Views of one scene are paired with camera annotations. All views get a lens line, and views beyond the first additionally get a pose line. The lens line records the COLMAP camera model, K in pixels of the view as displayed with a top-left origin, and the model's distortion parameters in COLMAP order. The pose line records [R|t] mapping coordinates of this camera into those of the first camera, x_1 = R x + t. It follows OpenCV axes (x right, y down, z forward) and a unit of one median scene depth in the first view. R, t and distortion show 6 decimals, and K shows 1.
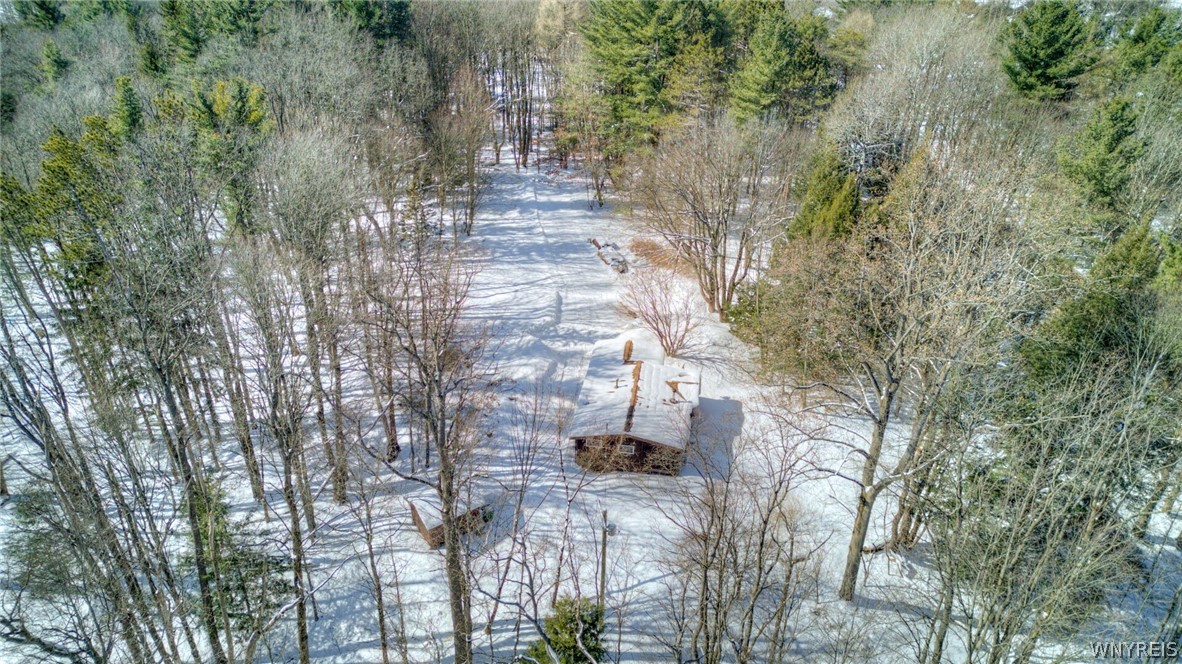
lens RADIAL K [[822.2, 0, 588.7], [0, 822.2, 339.3], [0, 0, 1]] dist [0.122134, -0.179949]
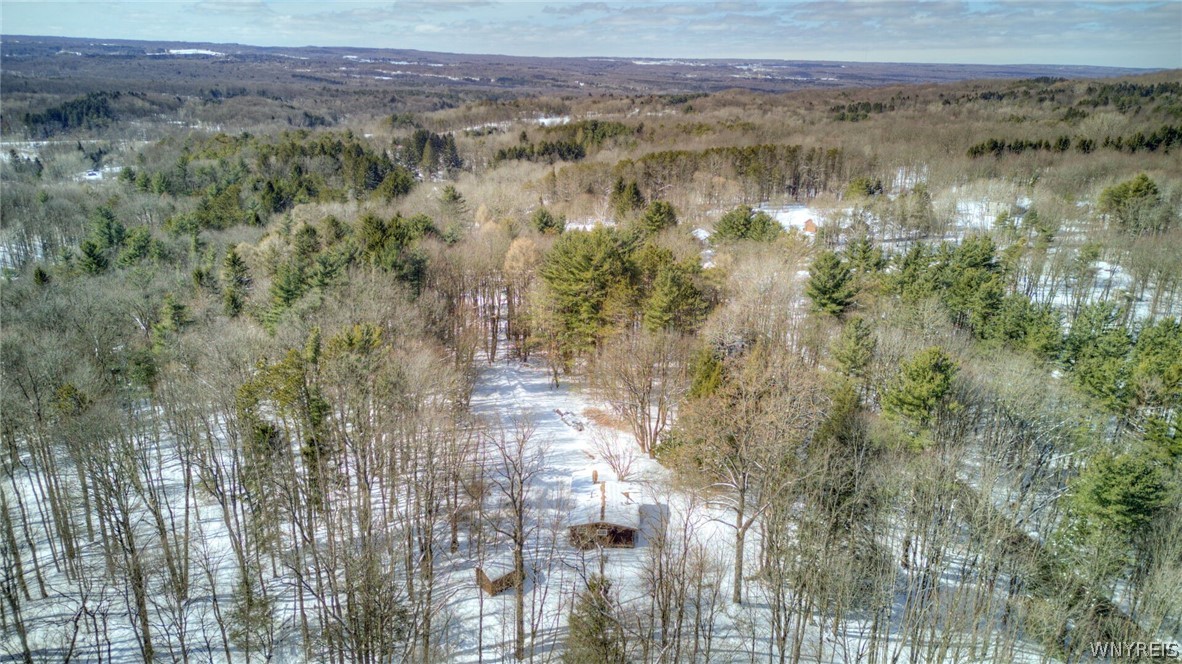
lens RADIAL K [[822.2, 0, 588.7], [0, 822.2, 339.3], [0, 0, 1]] dist [0.122134, -0.179949]
pose [[0.992977, -0.037469, 0.112221, -0.115164], [0.061119, 0.974613, -0.215391, 0.085913], [-0.101301, 0.220737, 0.970058, -0.512658]]
